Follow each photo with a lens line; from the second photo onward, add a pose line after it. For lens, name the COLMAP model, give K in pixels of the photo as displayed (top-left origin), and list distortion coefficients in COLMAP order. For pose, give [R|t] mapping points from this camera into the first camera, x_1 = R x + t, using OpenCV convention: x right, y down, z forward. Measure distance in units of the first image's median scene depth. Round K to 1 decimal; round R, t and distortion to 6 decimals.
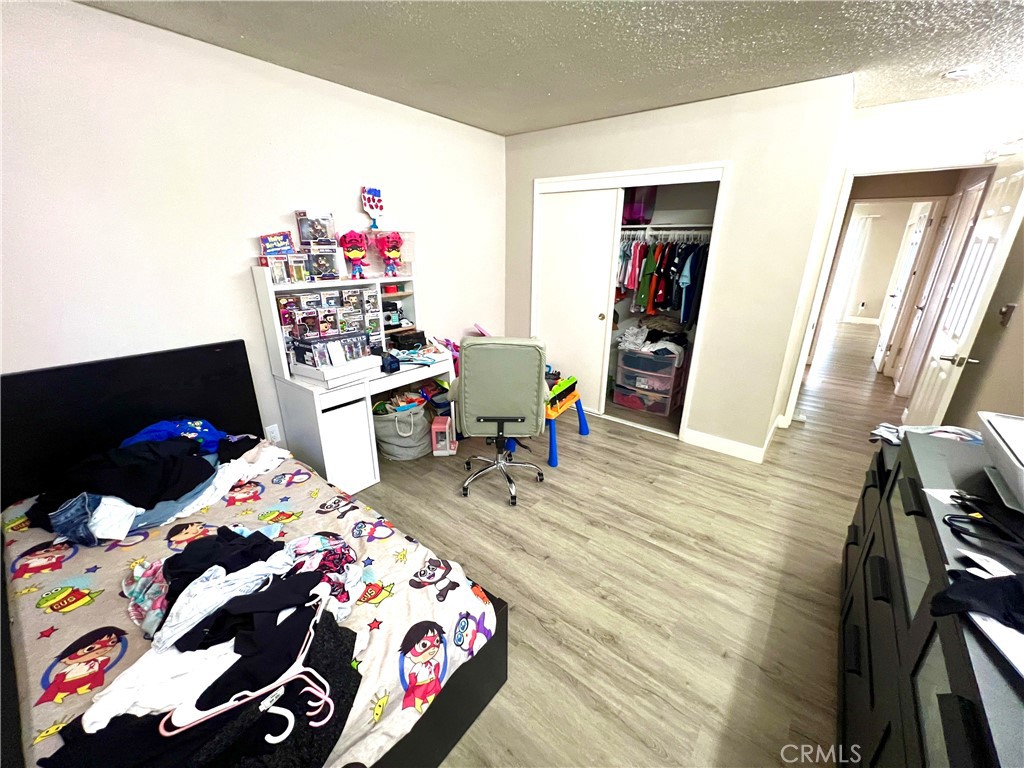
lens RADIAL K [[406.5, 0, 511.0], [0, 406.5, 383.7], [0, 0, 1]] dist [0.001509, 0.000250]
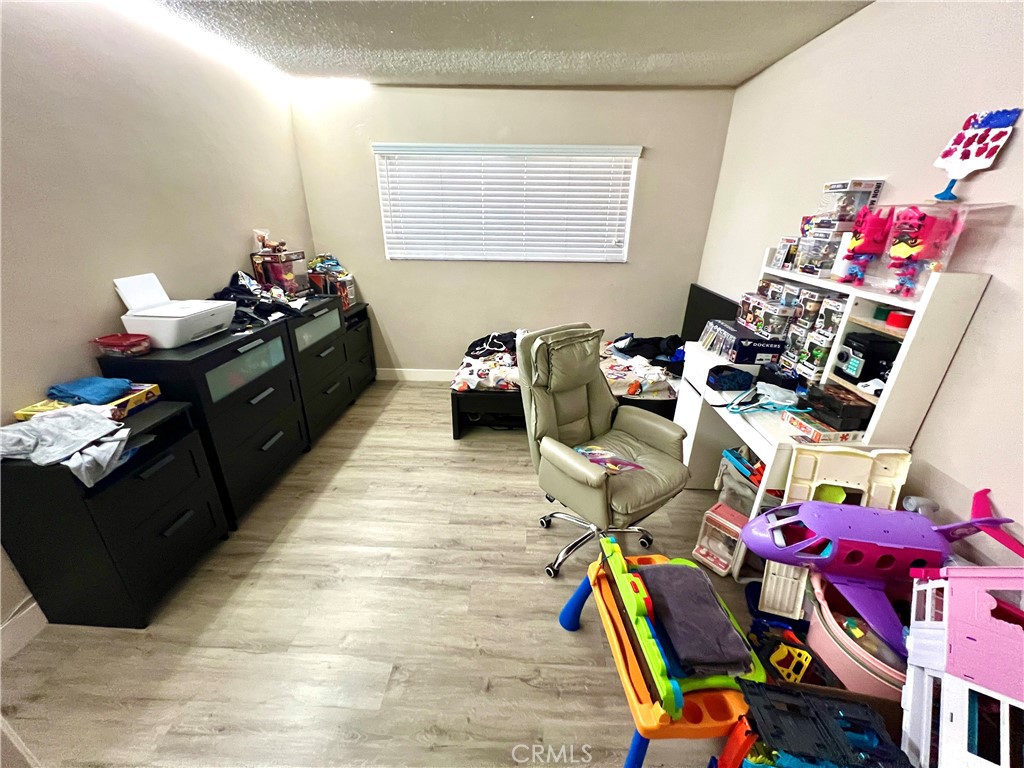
lens RADIAL K [[406.5, 0, 509.5], [0, 406.5, 384.5], [0, 0, 1]] dist [0.001509, 0.000250]
pose [[-0.807206, 0.211758, -0.550978, 0.448292], [-0.215726, 0.763028, 0.609303, -0.414149], [0.549437, 0.610693, -0.570239, 1.176881]]
